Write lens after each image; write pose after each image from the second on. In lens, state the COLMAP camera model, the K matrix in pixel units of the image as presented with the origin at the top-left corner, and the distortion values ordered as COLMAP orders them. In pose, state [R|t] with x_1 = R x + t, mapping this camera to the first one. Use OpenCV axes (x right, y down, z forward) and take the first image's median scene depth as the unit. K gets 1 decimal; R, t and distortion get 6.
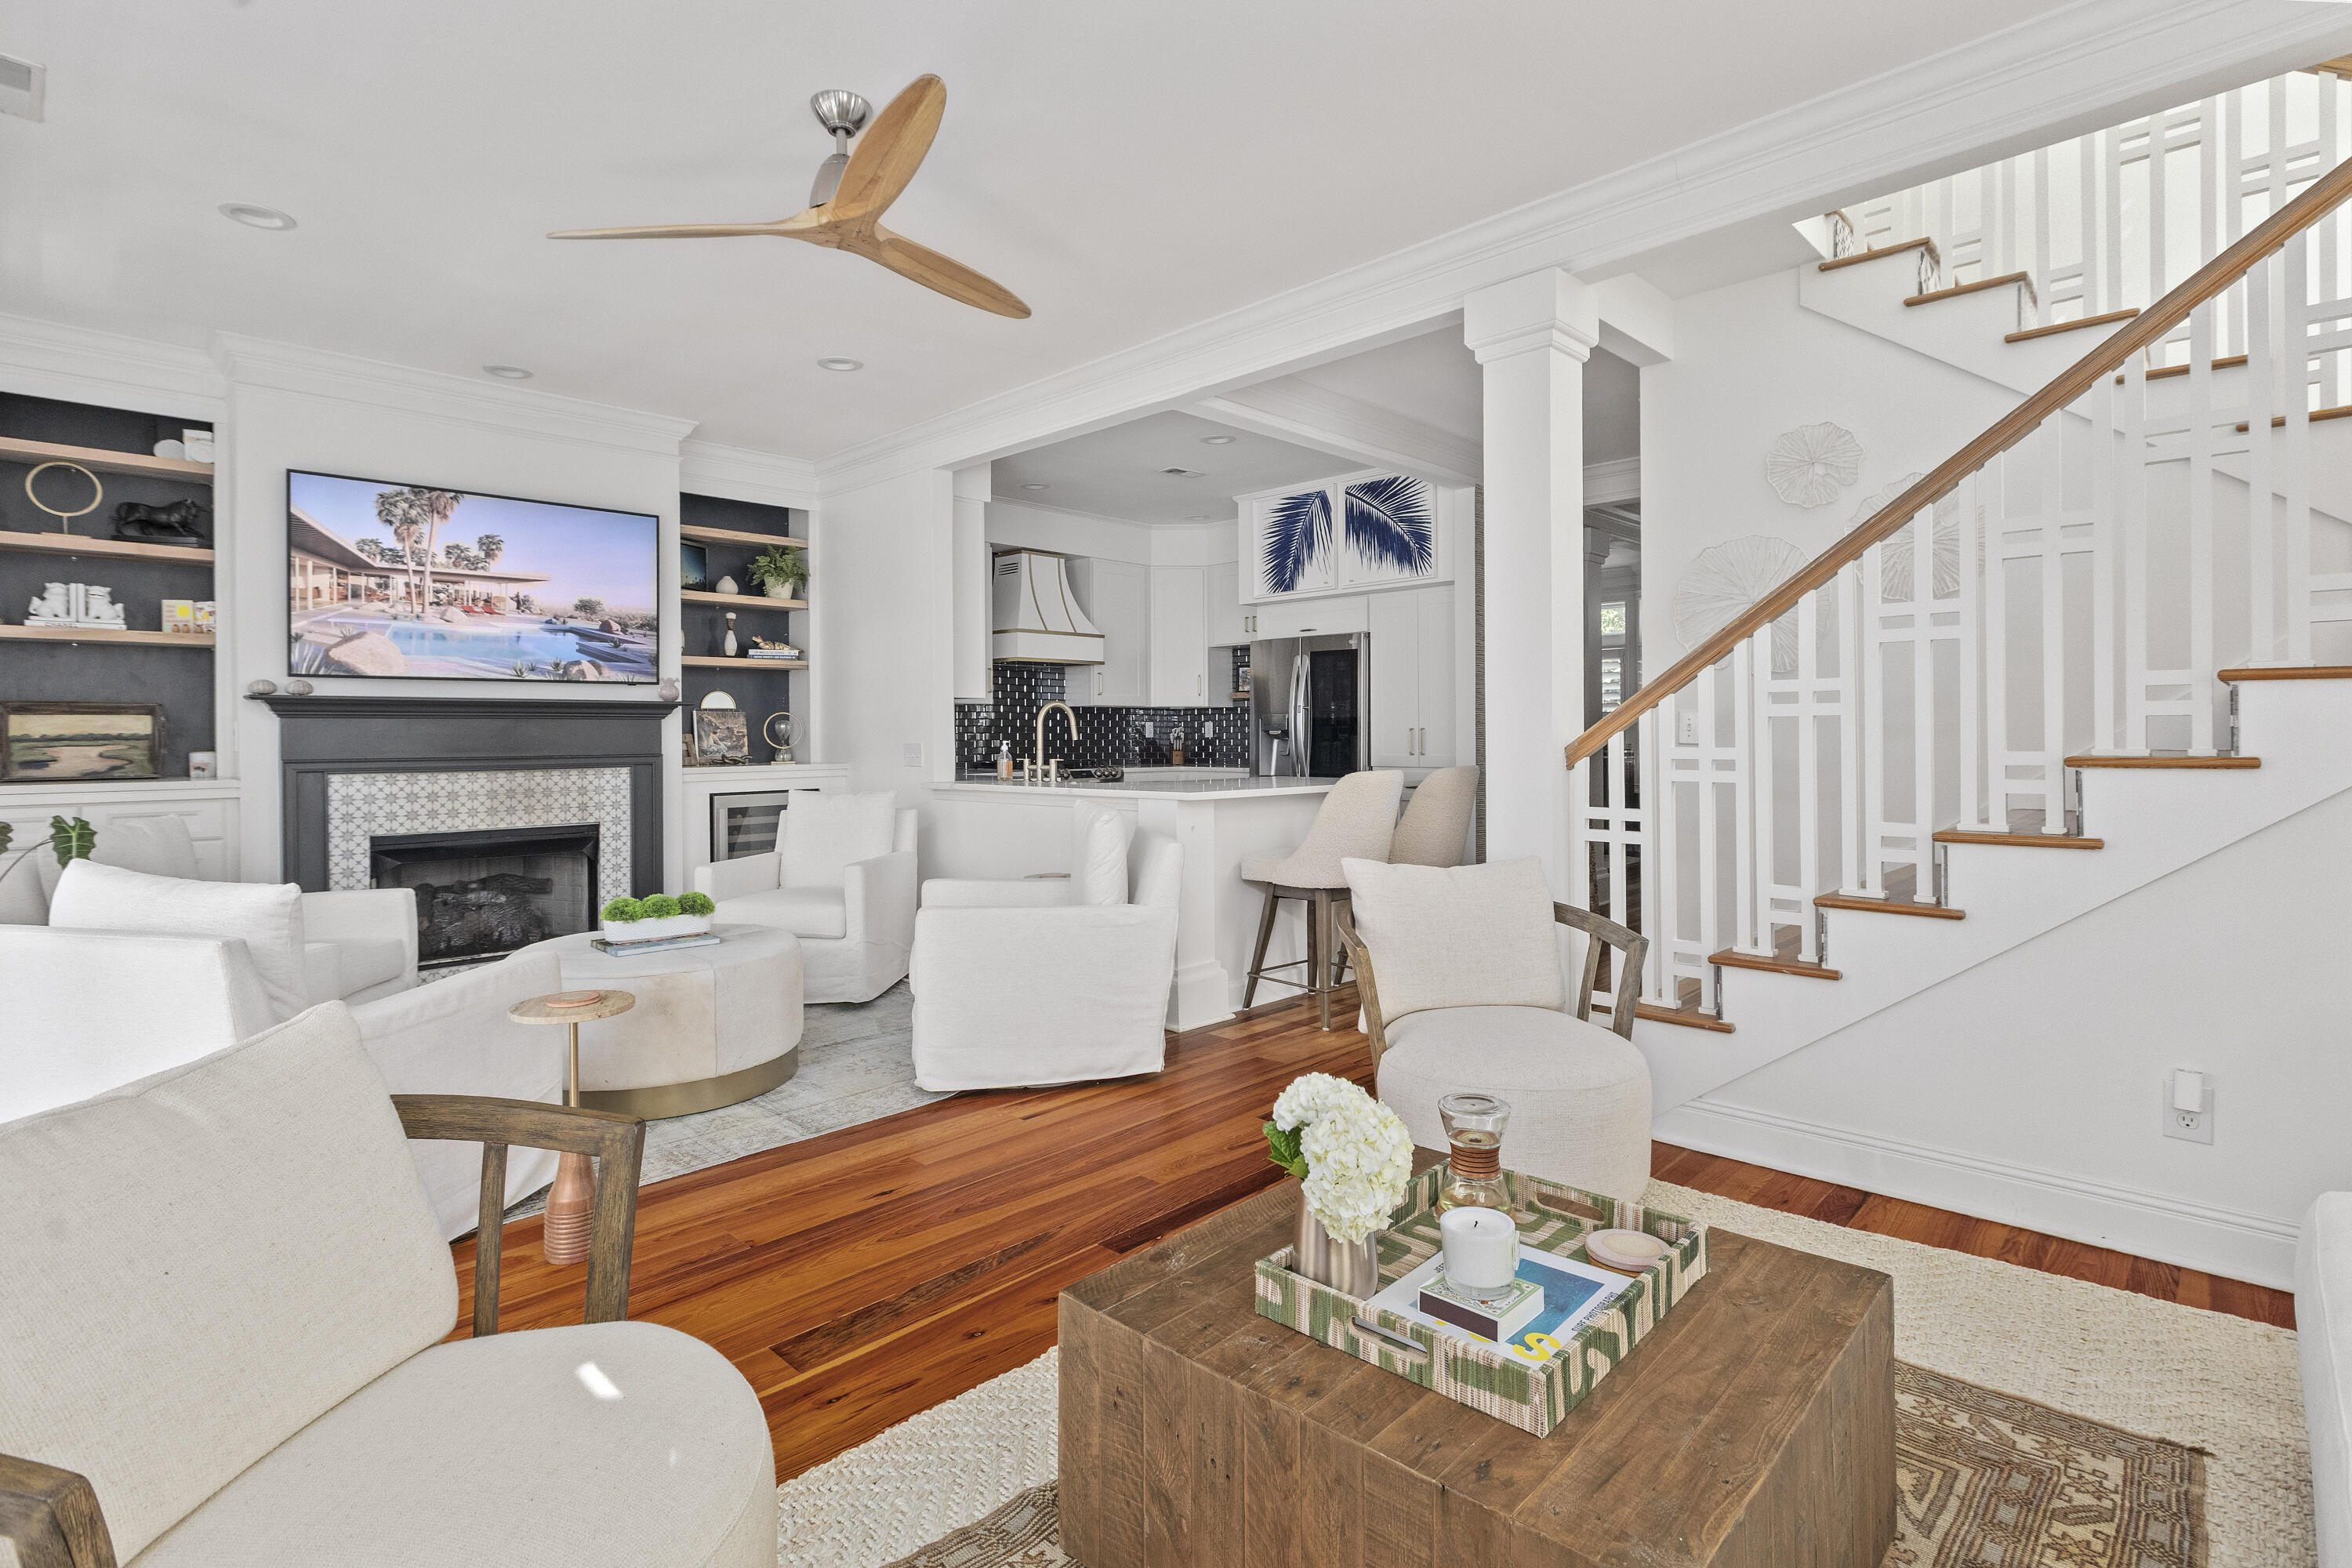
lens RADIAL K [[1121.9, 0, 1146.8], [0, 1121.9, 732.3], [0, 0, 1]] dist [0.003167, -0.001750]
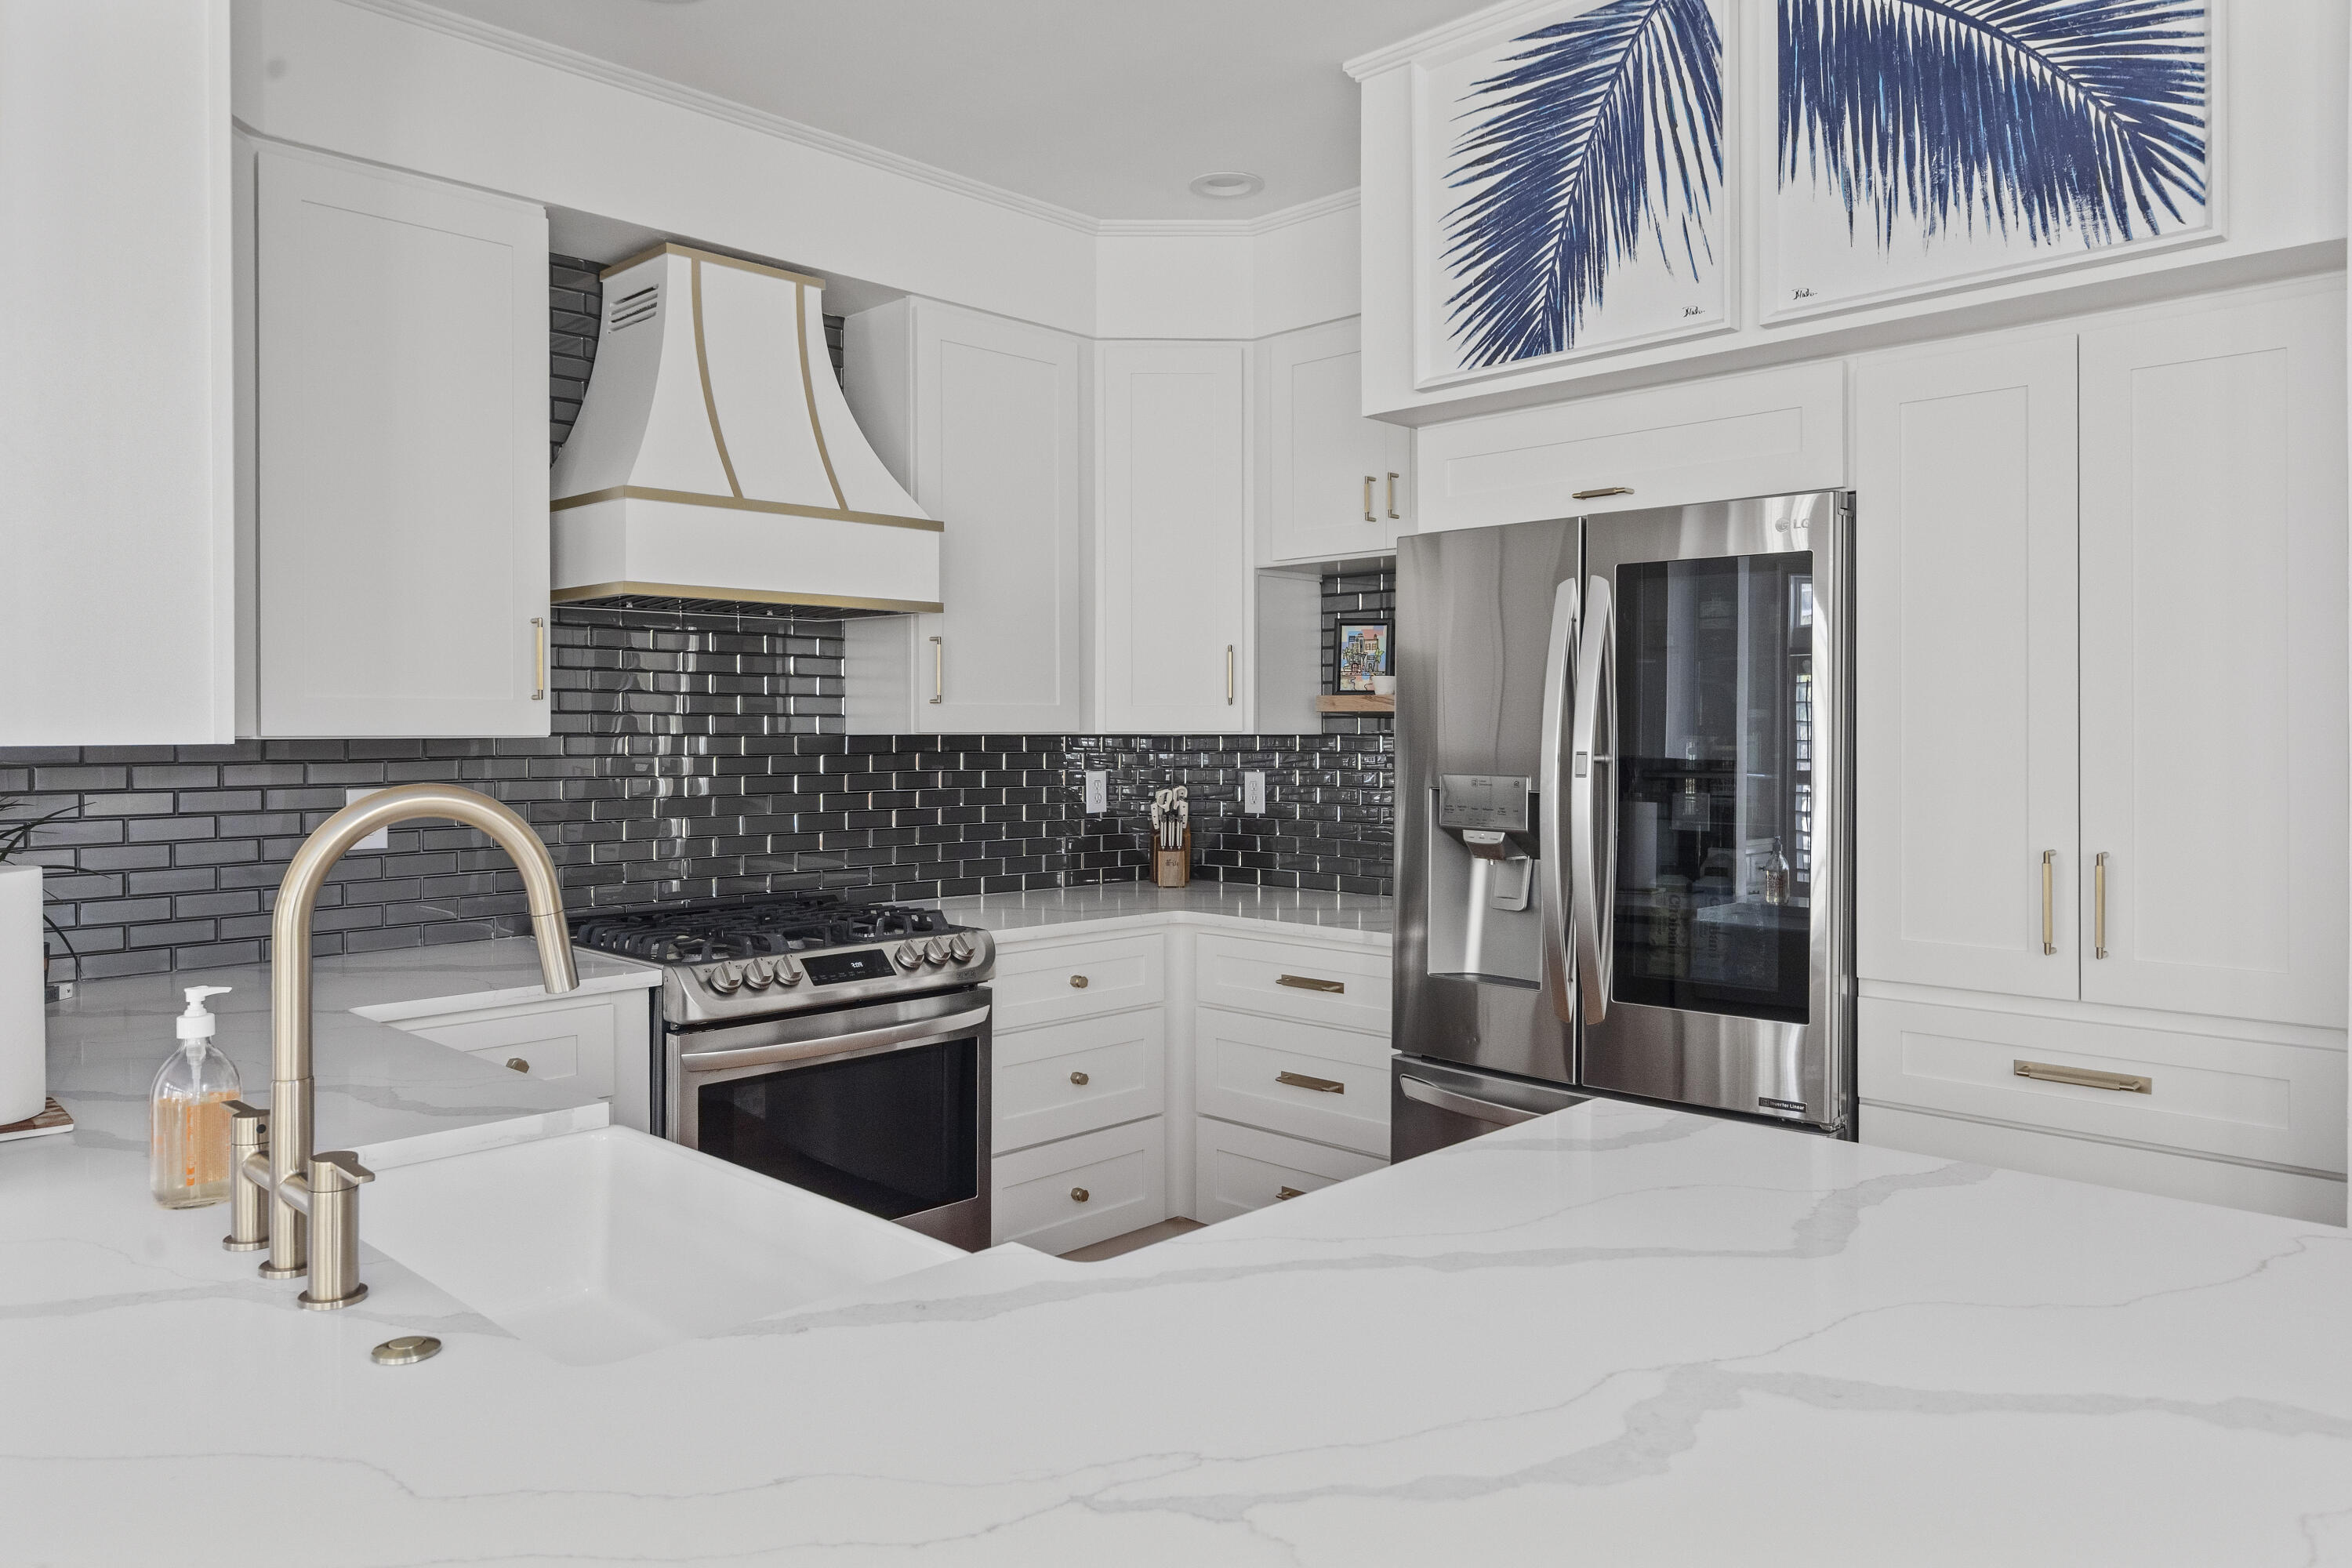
lens RADIAL K [[1574.4, 0, 1168.4], [0, 1574.4, 727.3], [0, 0, 1]] dist [0.003574, 0.002157]
pose [[0.999939, 0.004365, 0.010163, 0.037774], [-0.004363, 0.999990, -0.000245, -0.042291], [-0.010164, 0.000201, 0.999948, 0.851701]]
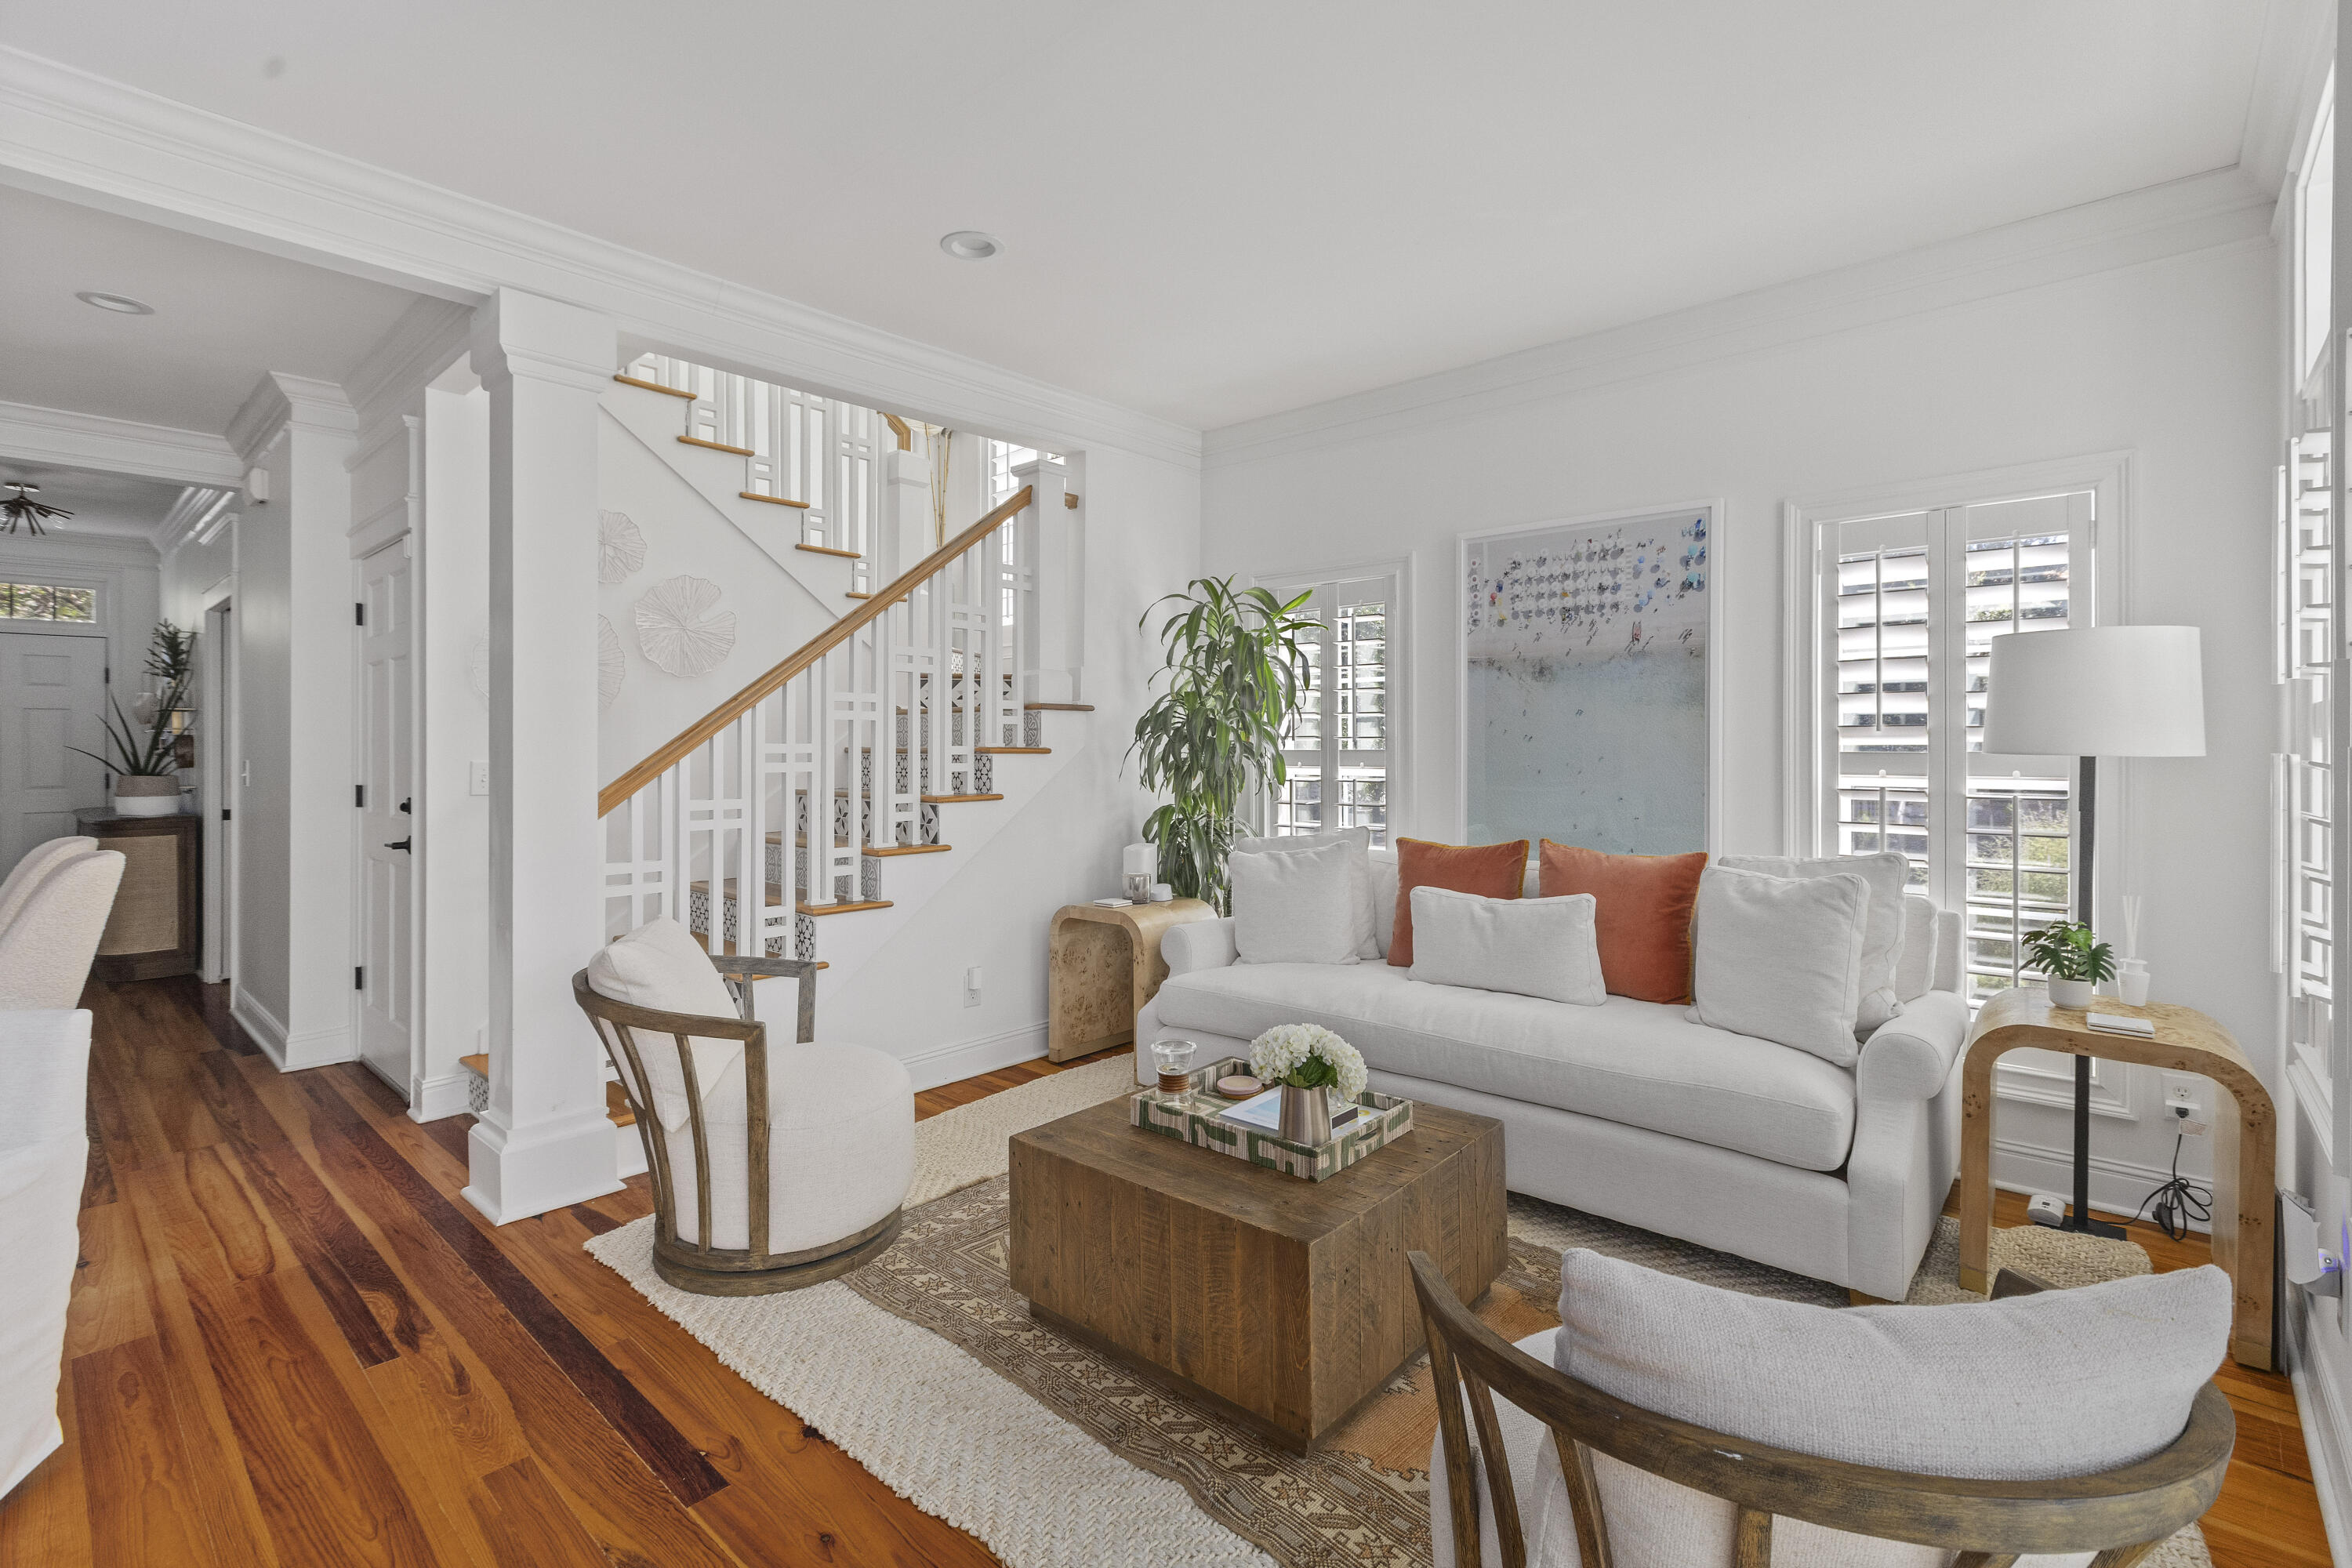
lens RADIAL K [[1074.1, 0, 1174.3], [0, 1074.1, 741.8], [0, 0, 1]] dist [-0.000918, 0.000107]
pose [[-0.050732, 0.011337, 0.998648, -0.392688], [-0.000088, 0.999936, -0.011356, -0.020770], [-0.998712, -0.000664, -0.050728, 0.363850]]
